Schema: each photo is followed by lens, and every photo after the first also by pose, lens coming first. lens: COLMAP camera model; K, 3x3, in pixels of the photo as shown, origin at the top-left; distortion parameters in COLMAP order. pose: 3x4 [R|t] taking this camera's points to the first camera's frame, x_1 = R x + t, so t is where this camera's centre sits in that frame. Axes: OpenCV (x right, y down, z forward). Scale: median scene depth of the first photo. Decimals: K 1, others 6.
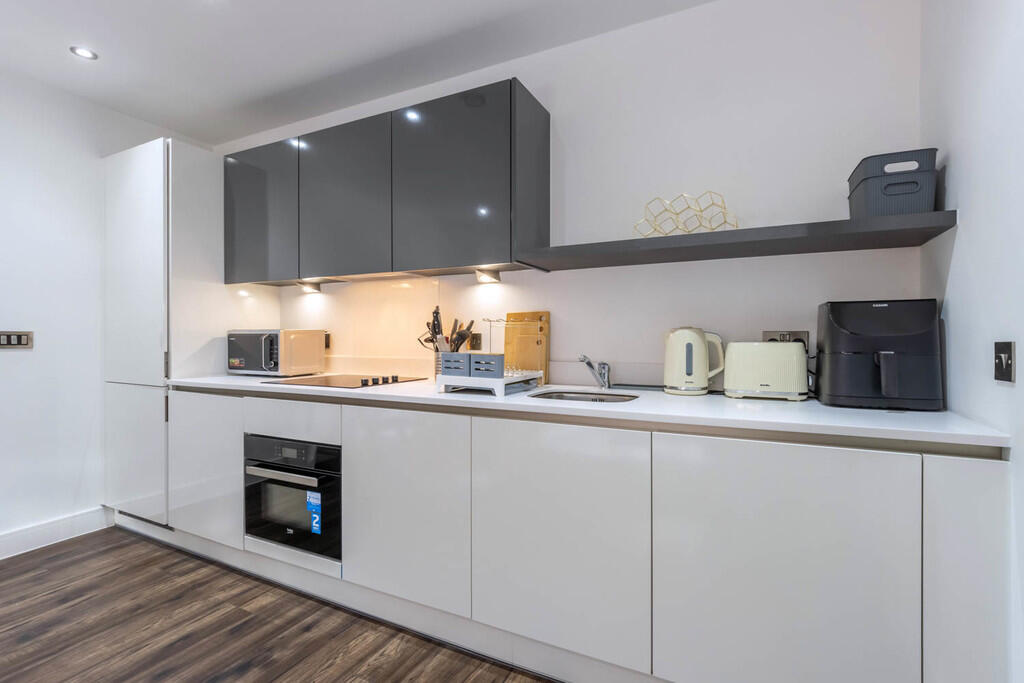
lens RADIAL K [[476.0, 0, 507.8], [0, 476.0, 339.1], [0, 0, 1]] dist [0.028447, -0.031296]
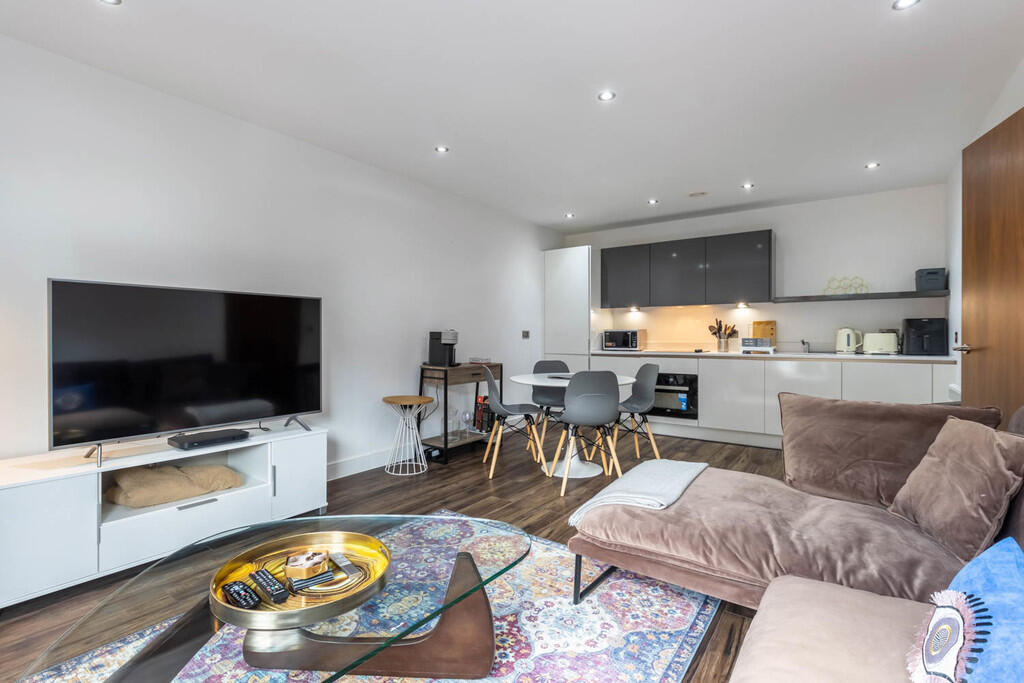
lens RADIAL K [[476.0, 0, 507.8], [0, 476.0, 339.1], [0, 0, 1]] dist [0.028447, -0.031296]
pose [[0.992184, -0.002629, -0.124755, -1.036090], [0.003344, 0.999979, 0.005523, 0.015538], [0.124737, -0.005897, 0.992172, -1.658112]]
